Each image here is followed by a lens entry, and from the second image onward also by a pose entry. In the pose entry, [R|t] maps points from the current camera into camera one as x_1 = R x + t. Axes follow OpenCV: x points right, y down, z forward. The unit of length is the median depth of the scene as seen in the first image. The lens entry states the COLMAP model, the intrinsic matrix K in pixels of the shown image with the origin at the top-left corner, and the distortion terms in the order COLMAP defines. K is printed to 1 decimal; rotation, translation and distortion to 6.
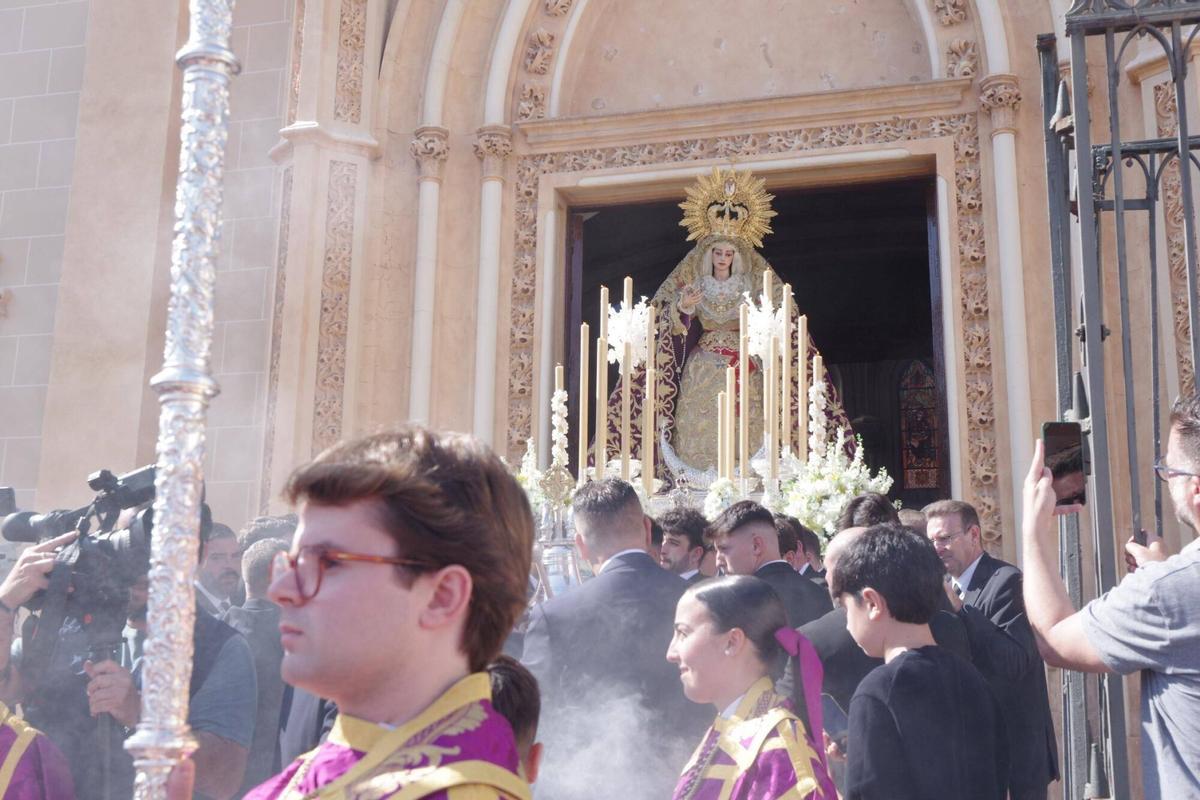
lens RADIAL K [[1451.1, 0, 586.9], [0, 1451.1, 403.1], [0, 0, 1]] dist [-0.021275, 0.000000]
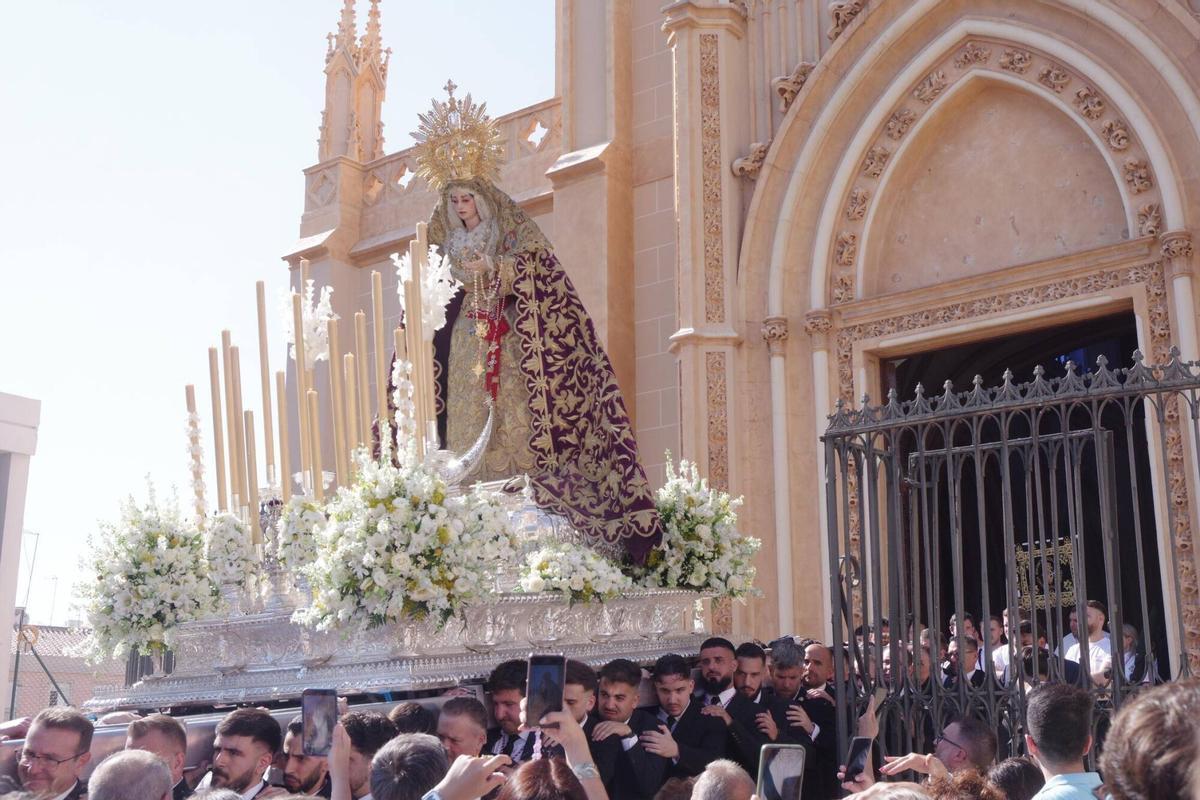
lens RADIAL K [[1451.1, 0, 597.5], [0, 1451.1, 402.2], [0, 0, 1]] dist [-0.021275, 0.000000]
pose [[0.914510, -0.116729, -0.387358, 0.279810], [0.116978, 0.992868, -0.023023, -0.099248], [0.387283, -0.024258, 0.921642, -0.374974]]
